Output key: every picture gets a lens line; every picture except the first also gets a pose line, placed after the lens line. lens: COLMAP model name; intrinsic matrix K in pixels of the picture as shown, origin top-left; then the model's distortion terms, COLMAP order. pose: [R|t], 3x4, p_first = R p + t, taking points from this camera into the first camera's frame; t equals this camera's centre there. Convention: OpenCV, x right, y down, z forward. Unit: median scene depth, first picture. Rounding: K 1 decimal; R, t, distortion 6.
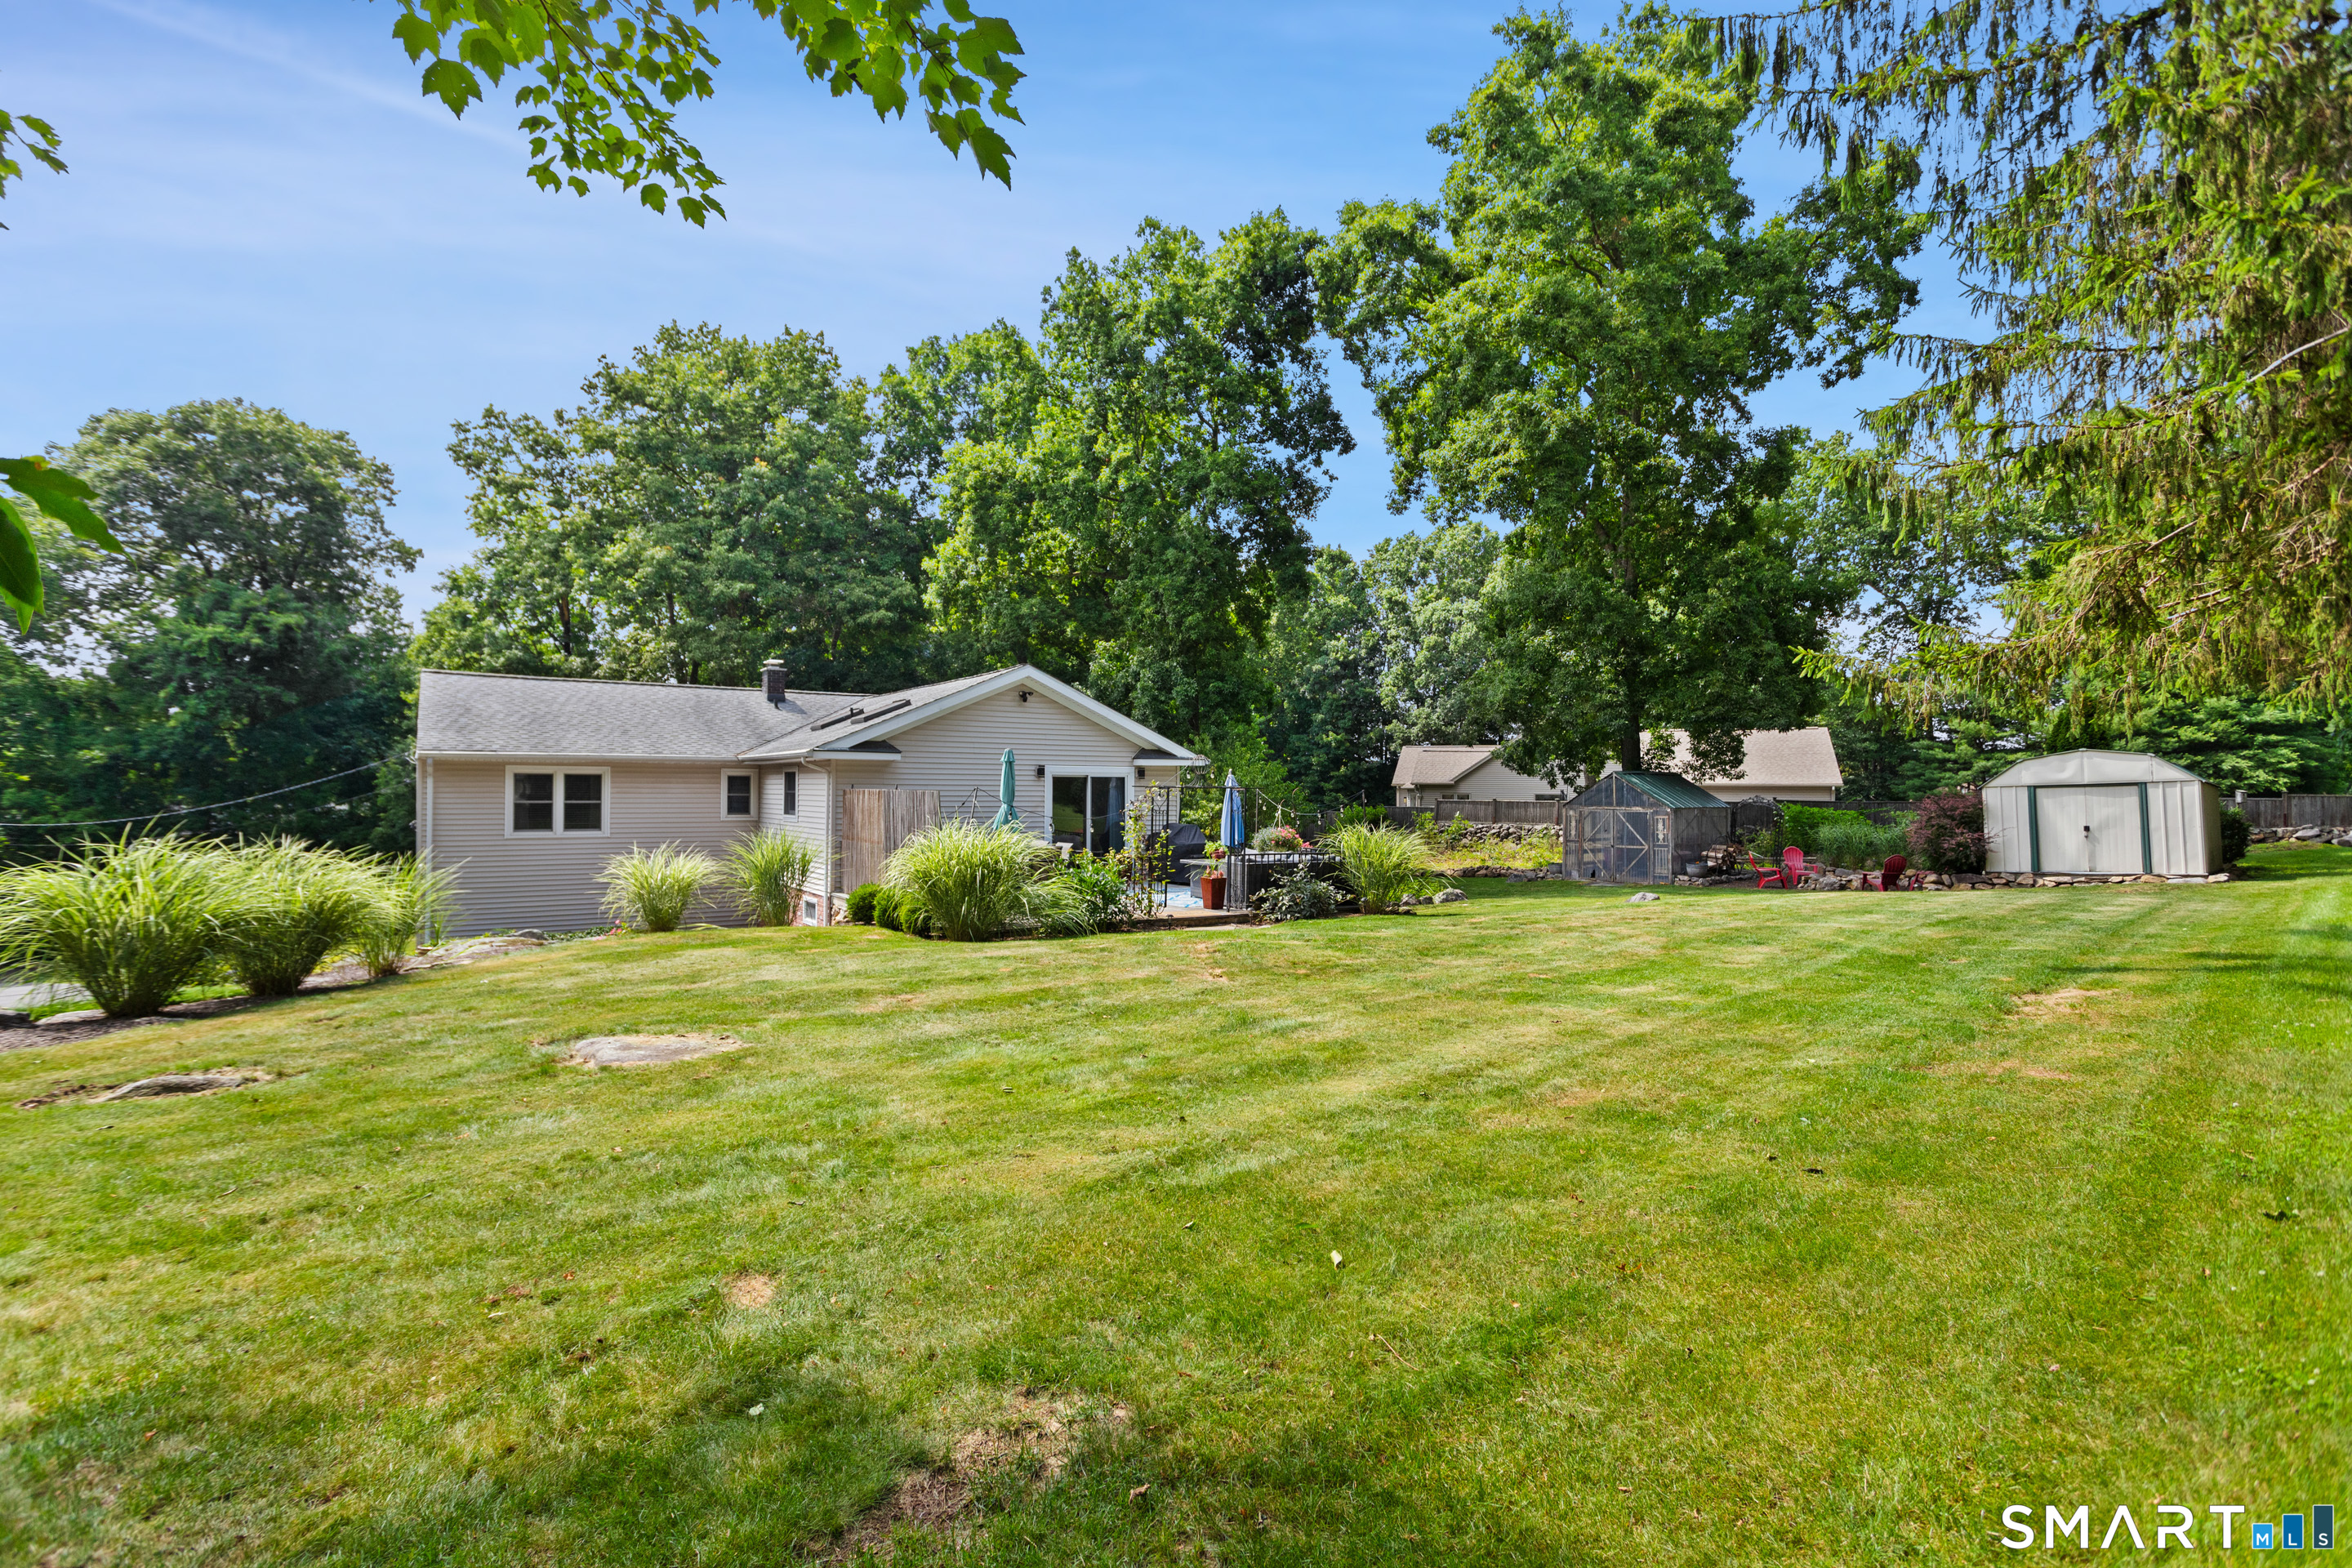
lens RADIAL K [[1115.7, 0, 1170.9], [0, 1115.7, 783.4], [0, 0, 1]] dist [0.001166, 0.000892]
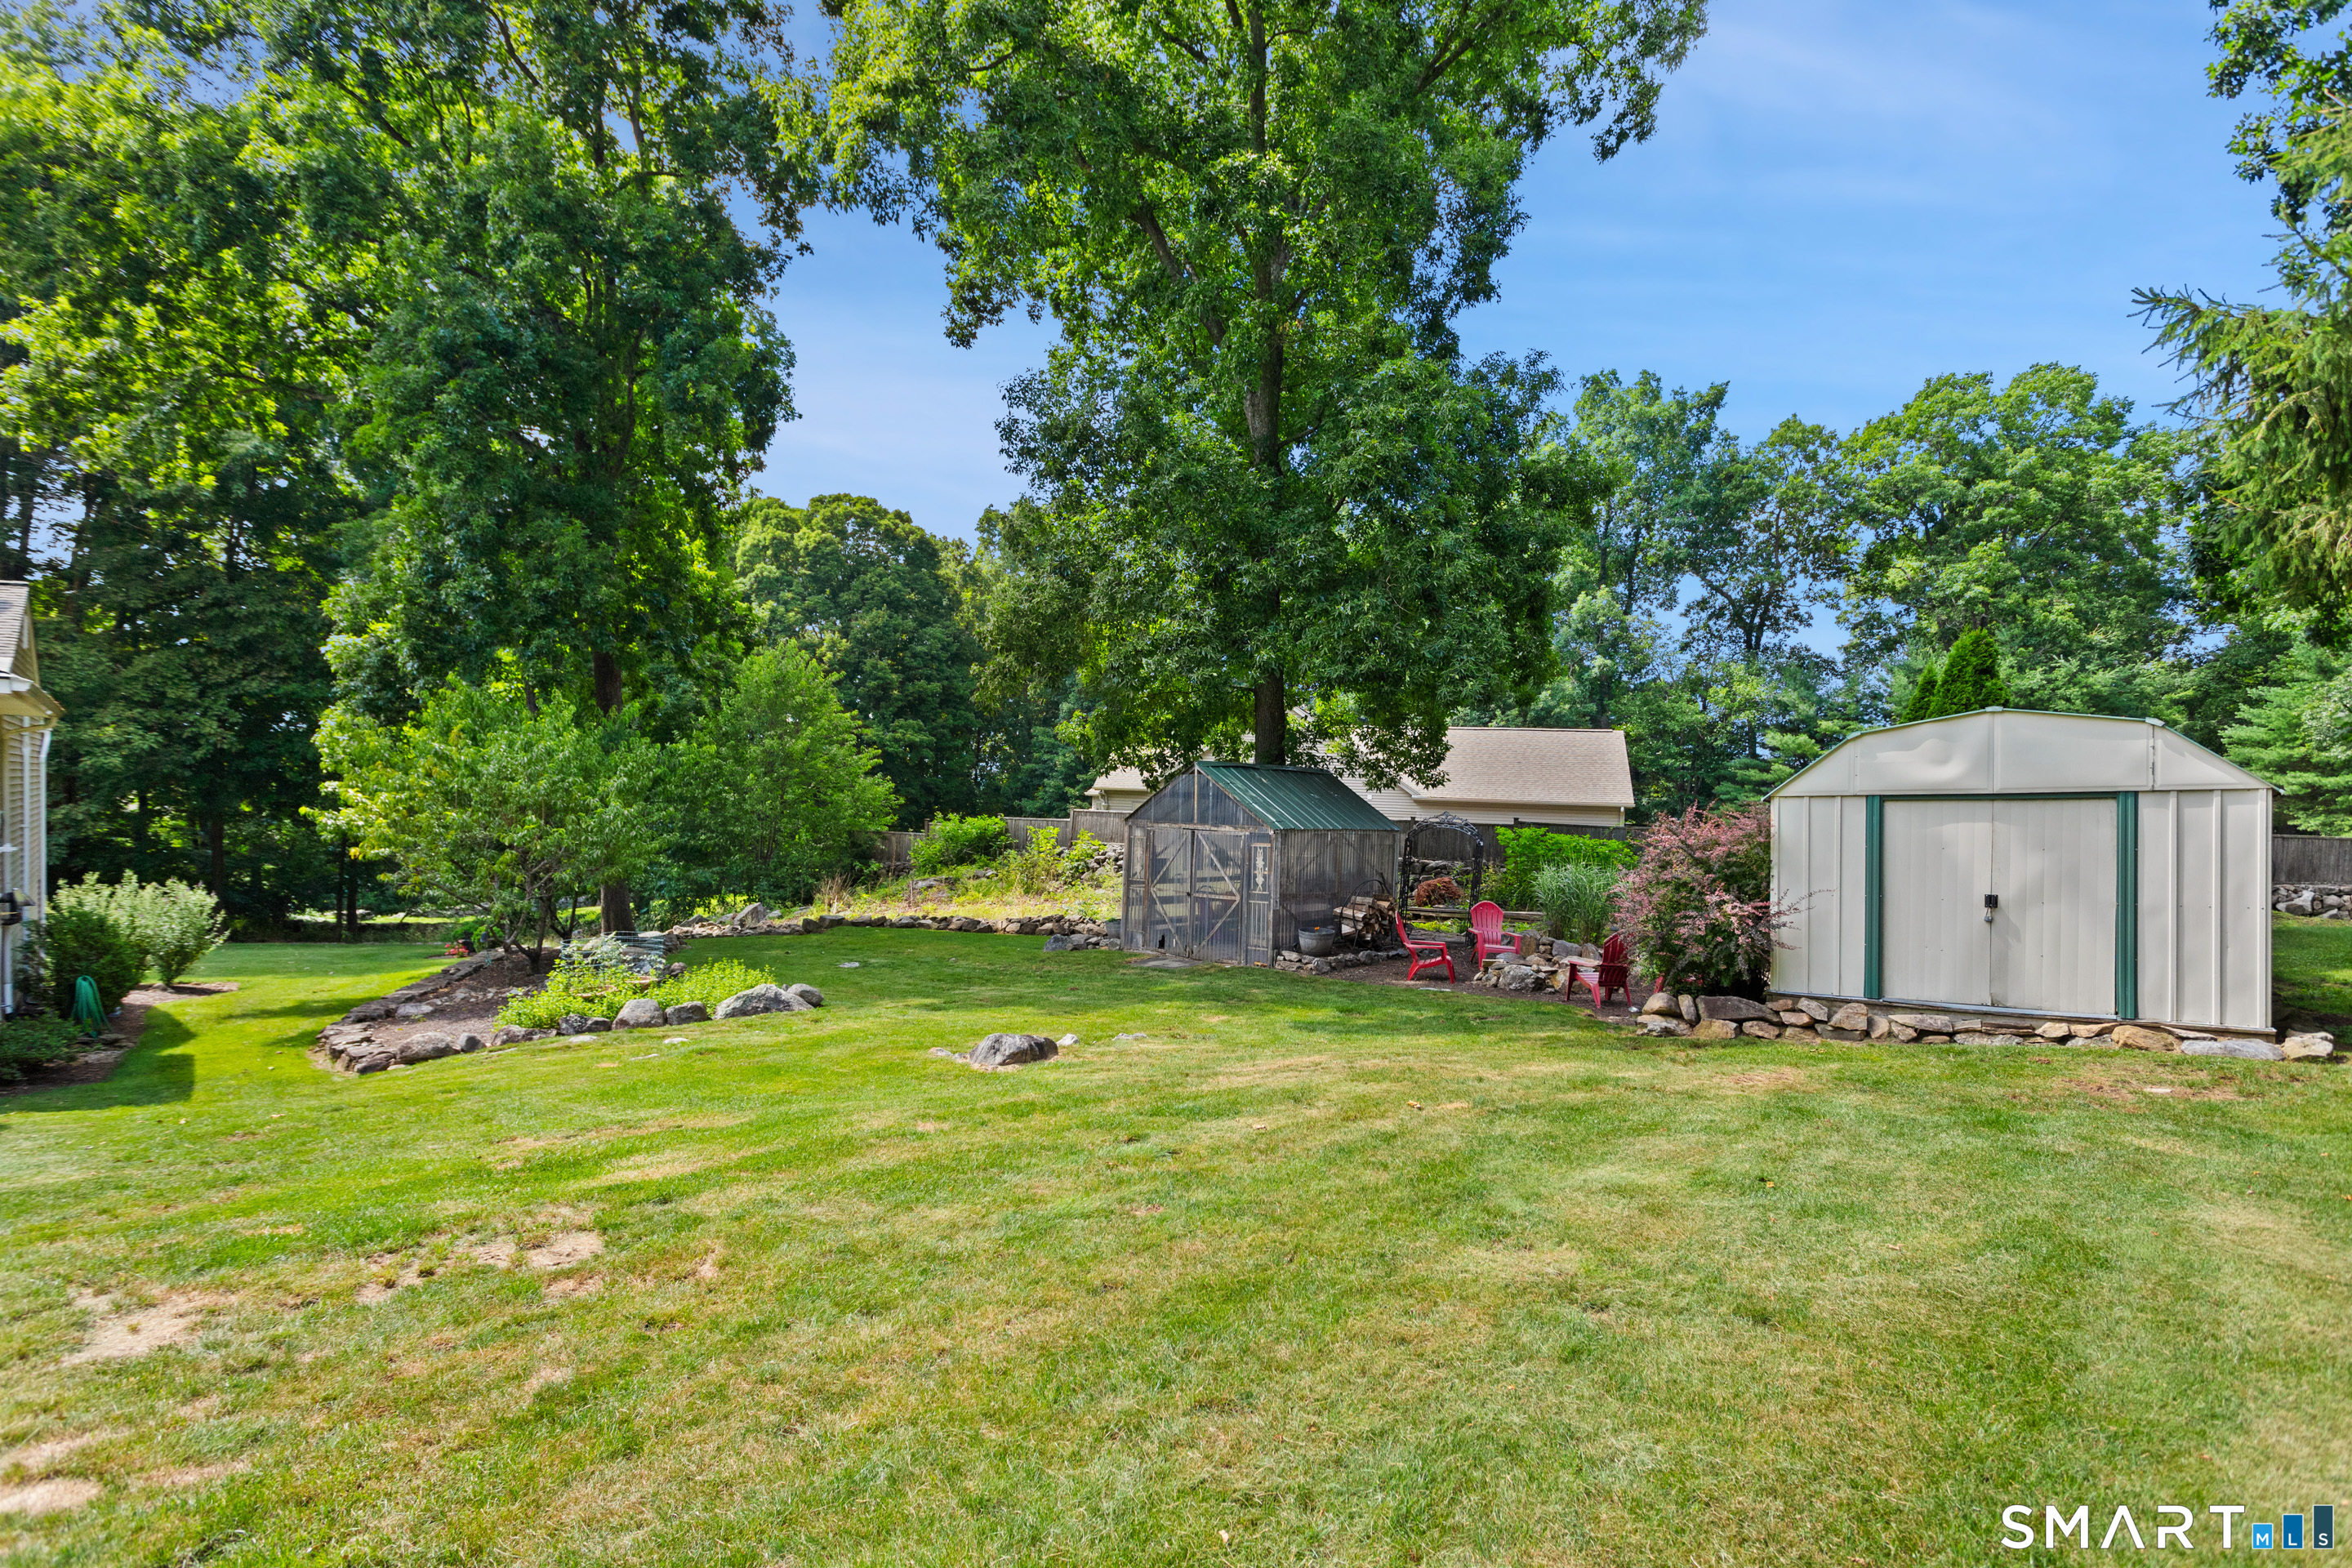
lens RADIAL K [[1113.5, 0, 1238.6], [0, 1113.5, 863.2], [0, 0, 1]] dist [0.003068, 0.000792]
pose [[0.987364, 0.019209, 0.157298, 0.336497], [-0.028644, 0.997909, 0.057935, 0.007076], [-0.155856, -0.061709, 0.985850, 0.447660]]
